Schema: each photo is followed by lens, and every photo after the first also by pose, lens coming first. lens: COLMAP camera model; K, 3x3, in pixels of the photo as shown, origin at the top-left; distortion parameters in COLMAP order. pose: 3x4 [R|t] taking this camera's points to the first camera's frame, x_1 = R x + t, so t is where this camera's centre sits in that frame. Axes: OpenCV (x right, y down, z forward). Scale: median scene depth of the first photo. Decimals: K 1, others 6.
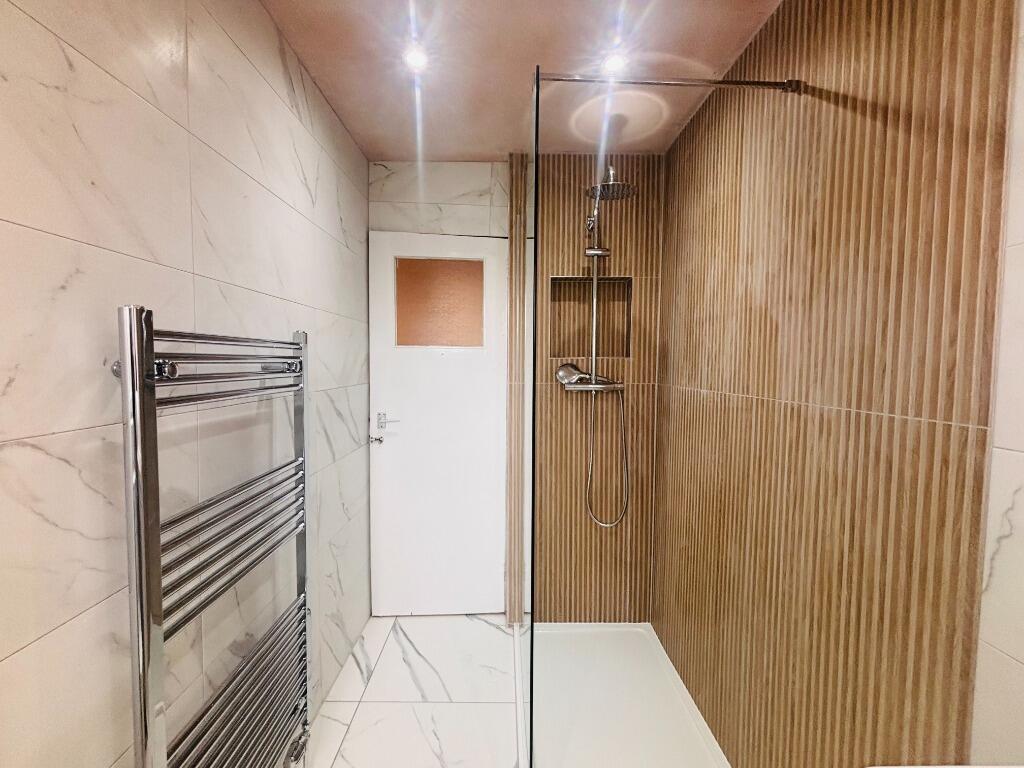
lens RADIAL K [[411.1, 0, 514.7], [0, 411.1, 382.7], [0, 0, 1]] dist [-0.003163, 0.000164]
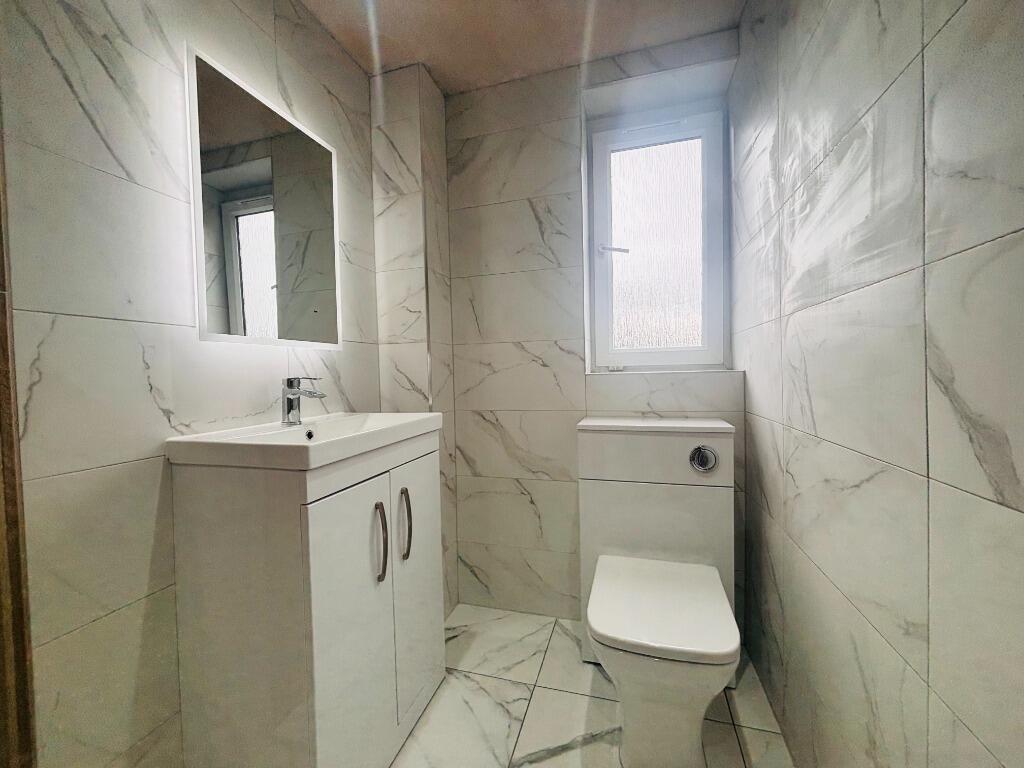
lens RADIAL K [[411.1, 0, 511.5], [0, 411.1, 385.8], [0, 0, 1]] dist [-0.003163, 0.000164]
pose [[-0.946876, -0.000814, 0.321599, -0.290434], [0.025193, 0.996736, 0.076700, 0.178241], [-0.320611, 0.080728, -0.943764, 0.929052]]
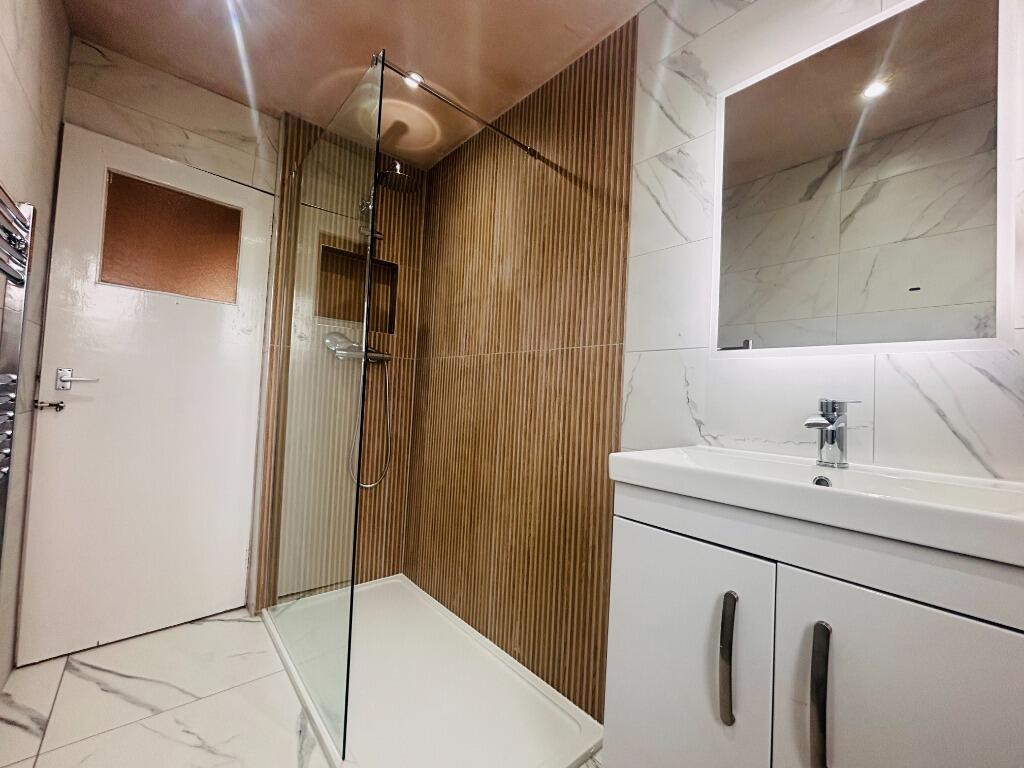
lens RADIAL K [[411.1, 0, 513.2], [0, 411.1, 383.9], [0, 0, 1]] dist [-0.003163, 0.000164]
pose [[0.770736, 0.048283, 0.635323, -0.325795], [-0.013877, 0.998160, -0.059023, 0.251994], [-0.637004, 0.036675, 0.769988, -0.131471]]
